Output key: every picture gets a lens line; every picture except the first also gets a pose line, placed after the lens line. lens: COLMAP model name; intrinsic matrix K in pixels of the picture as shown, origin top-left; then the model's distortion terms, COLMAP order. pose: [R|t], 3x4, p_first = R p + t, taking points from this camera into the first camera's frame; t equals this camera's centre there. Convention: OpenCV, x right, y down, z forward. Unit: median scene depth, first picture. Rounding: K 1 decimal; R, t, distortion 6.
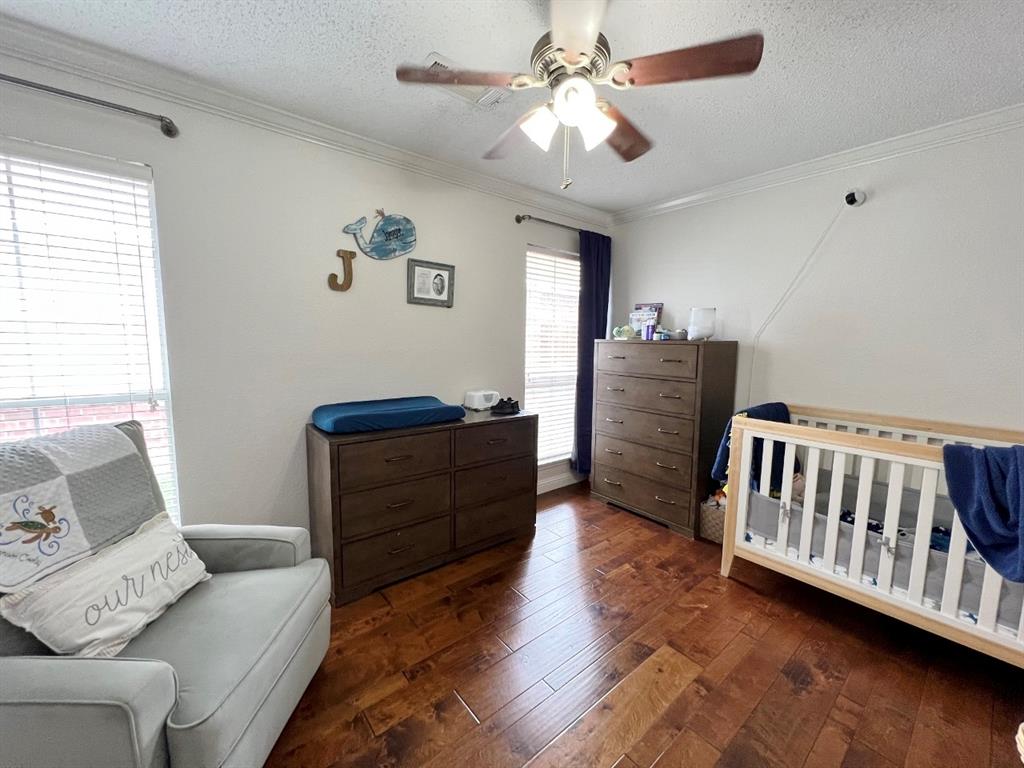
lens RADIAL K [[408.8, 0, 516.3], [0, 408.8, 384.8], [0, 0, 1]] dist [-0.000553, -0.000295]
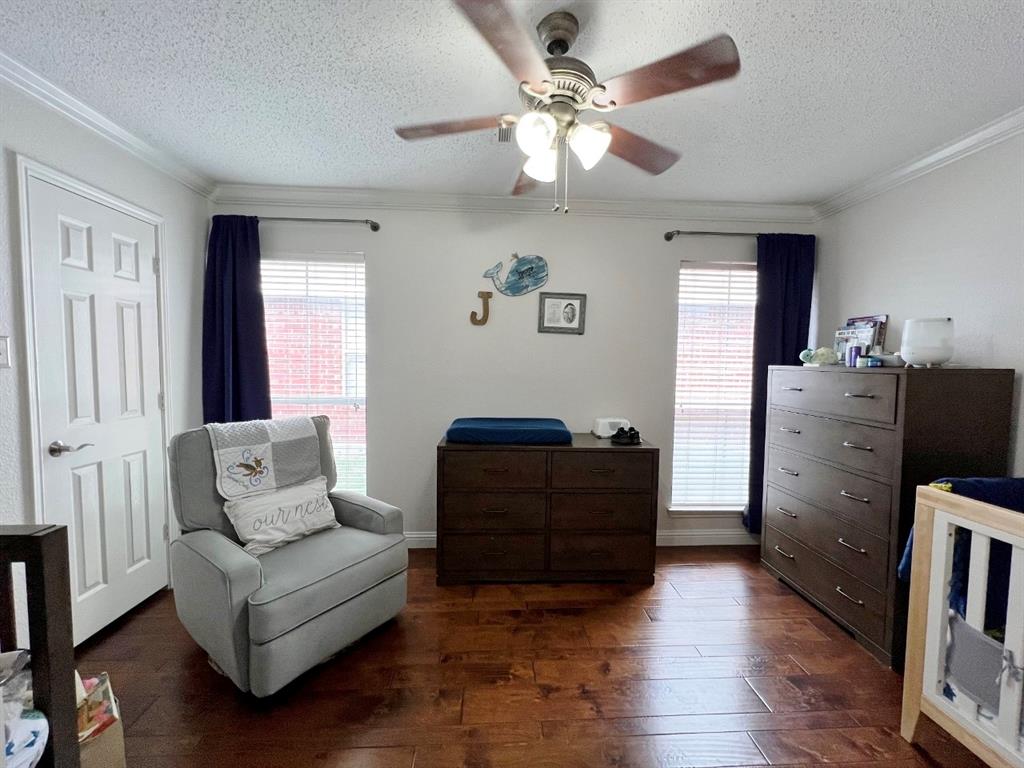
lens RADIAL K [[408.8, 0, 518.3], [0, 408.8, 384.8], [0, 0, 1]] dist [-0.000553, -0.000295]
pose [[0.806736, 0.030751, -0.590111, 0.351245], [-0.068420, 0.996789, -0.041592, -0.009432], [0.586938, 0.073929, 0.806250, 0.093027]]
